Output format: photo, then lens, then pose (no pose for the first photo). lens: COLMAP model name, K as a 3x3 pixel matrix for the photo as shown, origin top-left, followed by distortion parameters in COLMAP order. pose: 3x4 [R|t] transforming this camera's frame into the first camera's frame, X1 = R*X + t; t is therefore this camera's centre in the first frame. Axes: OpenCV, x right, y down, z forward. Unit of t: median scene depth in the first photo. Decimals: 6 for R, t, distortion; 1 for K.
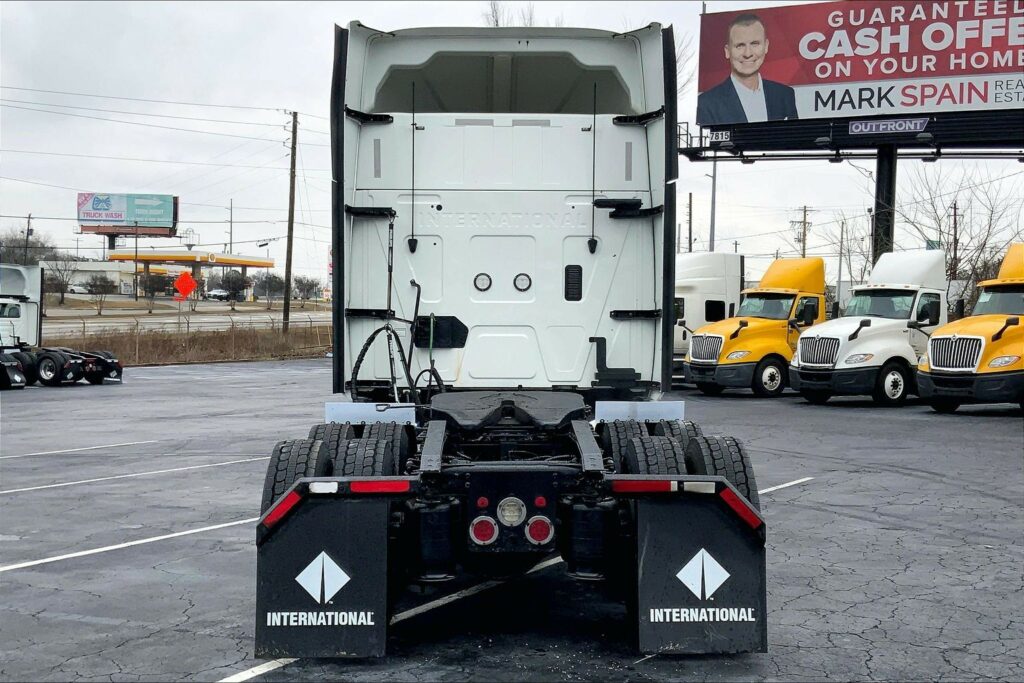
lens RADIAL K [[1219.9, 0, 535.3], [0, 1219.9, 345.3], [0, 0, 1]] dist [0.051036, 0.000000]
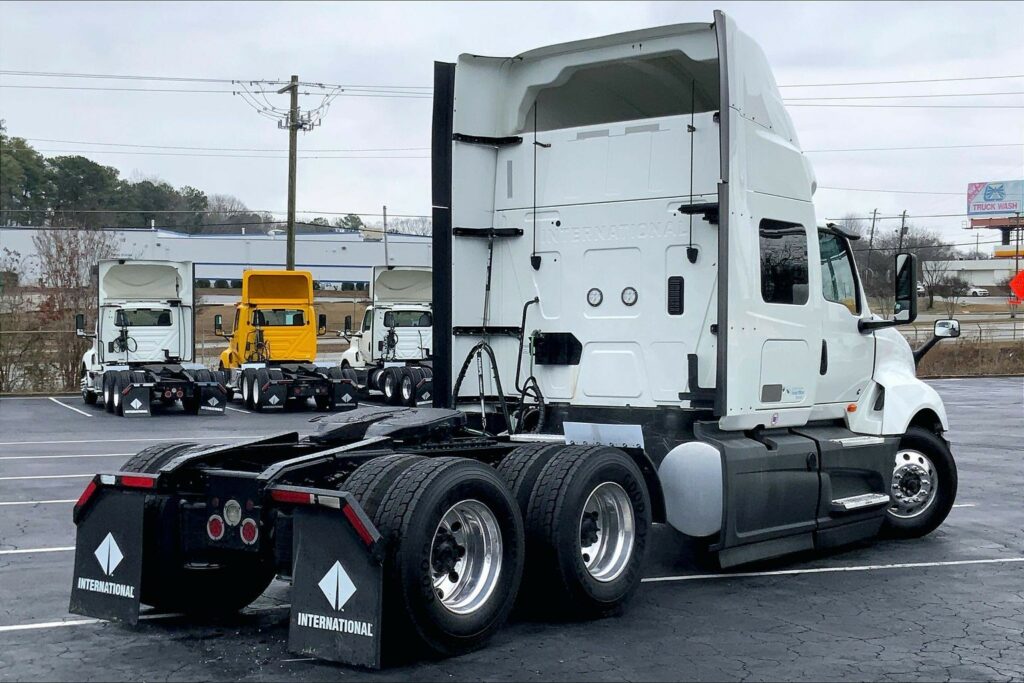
lens RADIAL K [[1398.7, 0, 513.1], [0, 1398.7, 309.8], [0, 0, 1]] dist [0.060462, 0.000000]
pose [[0.771736, -0.015634, -0.635751, 0.614507], [-0.004301, 0.999547, -0.029801, -0.008194], [0.635929, 0.025733, 0.771319, 0.098142]]
